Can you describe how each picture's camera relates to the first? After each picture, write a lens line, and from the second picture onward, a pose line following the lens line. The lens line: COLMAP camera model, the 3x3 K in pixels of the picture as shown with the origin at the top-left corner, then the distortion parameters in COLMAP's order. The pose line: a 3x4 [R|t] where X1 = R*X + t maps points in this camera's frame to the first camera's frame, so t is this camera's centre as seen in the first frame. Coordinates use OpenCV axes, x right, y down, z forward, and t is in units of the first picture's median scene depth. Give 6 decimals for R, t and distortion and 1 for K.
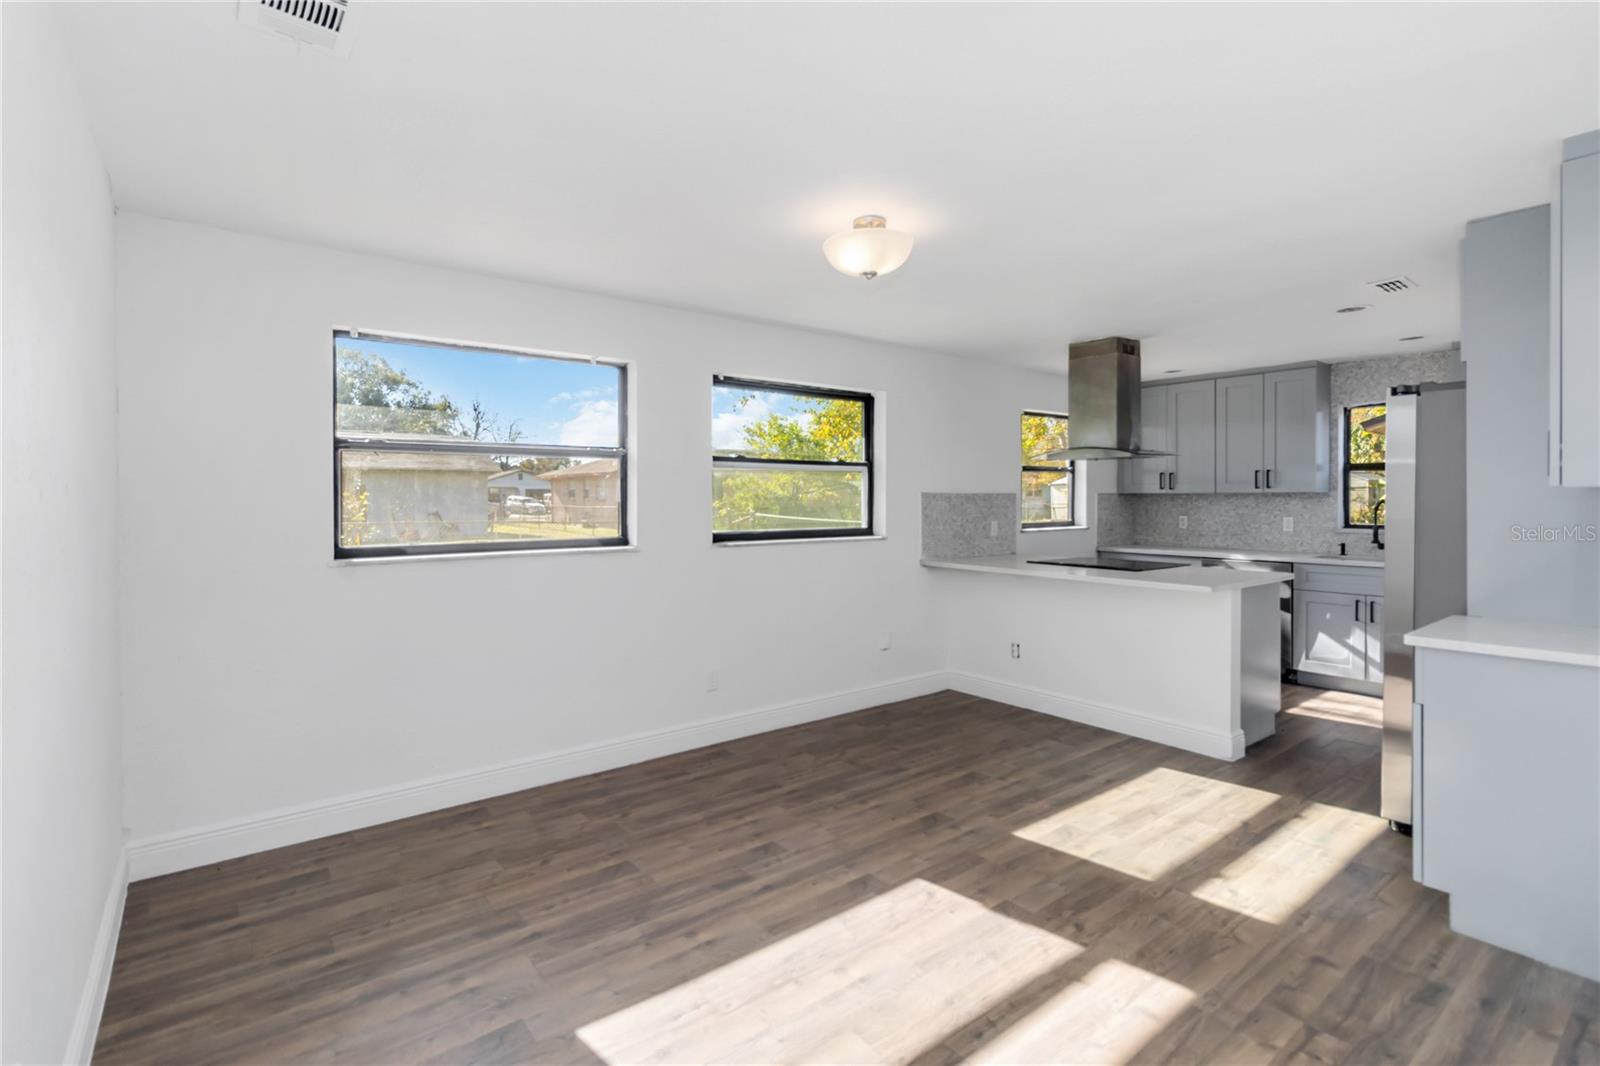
lens RADIAL K [[757.2, 0, 787.3], [0, 757.2, 507.0], [0, 0, 1]] dist [0.005137, 0.001743]
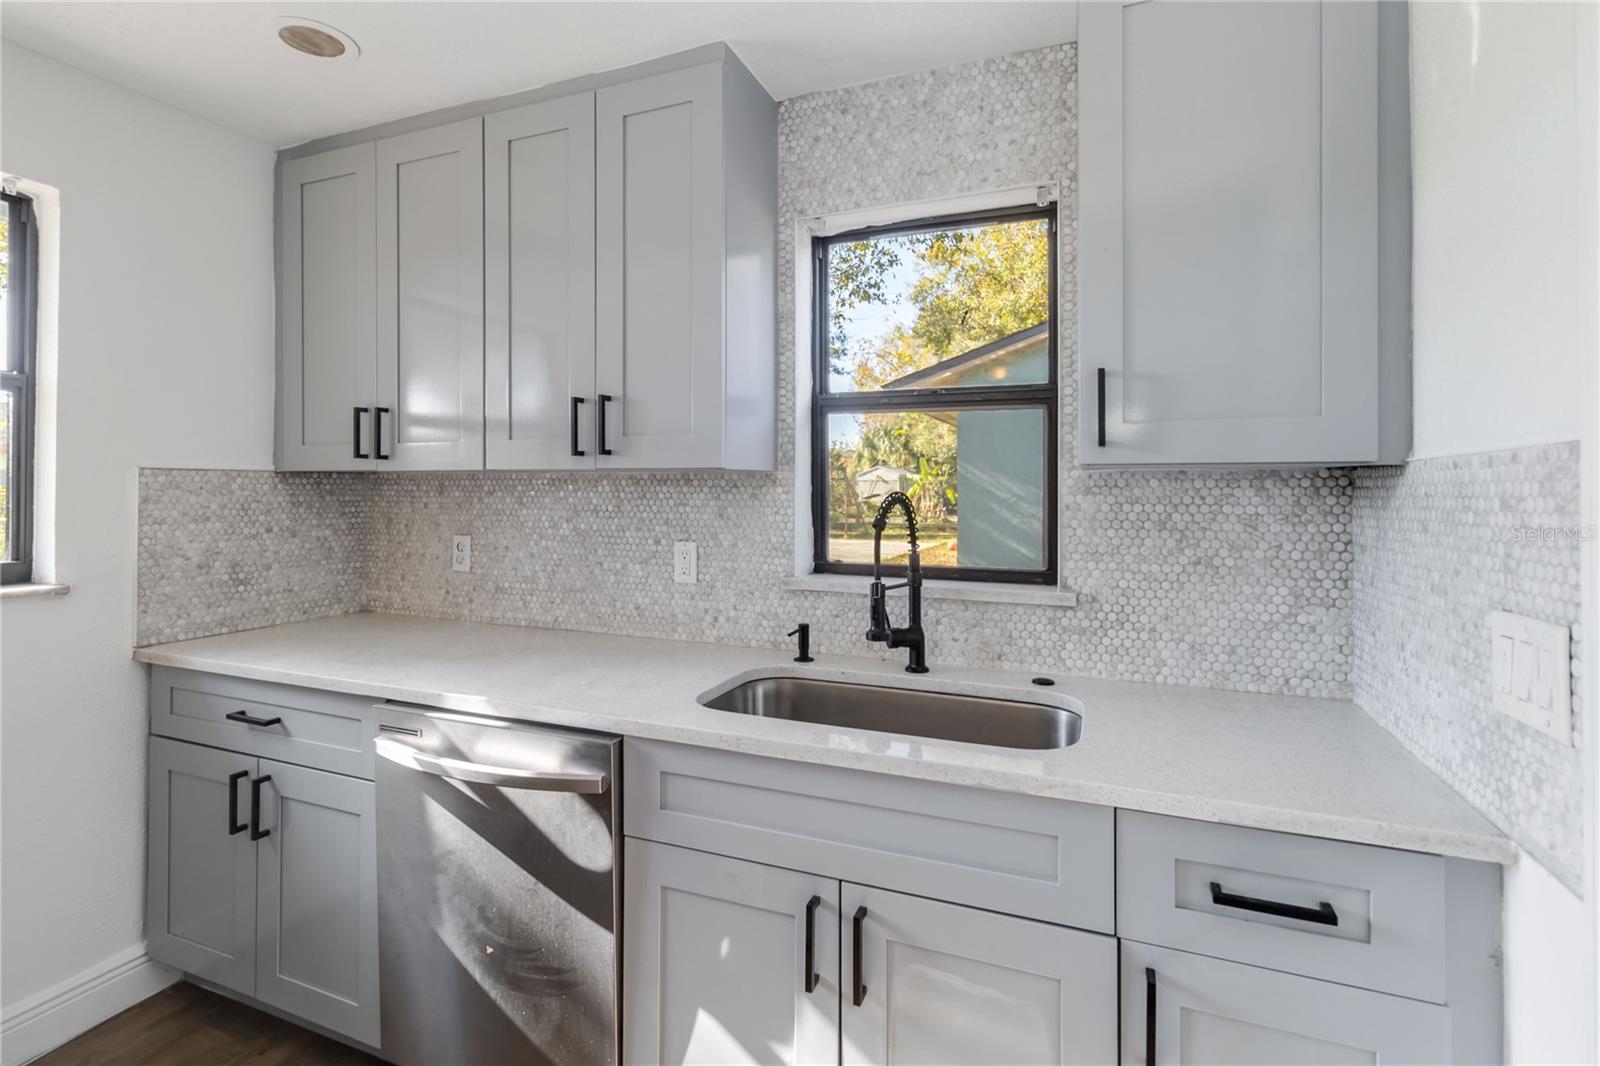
lens RADIAL K [[757.2, 0, 798.9], [0, 757.2, 487.8], [0, 0, 1]] dist [0.005137, 0.001743]
pose [[0.863885, 0.007130, 0.503638, 0.553240], [-0.000772, 0.999917, -0.012831, -0.007866], [-0.503688, 0.010695, 0.863820, 0.701829]]
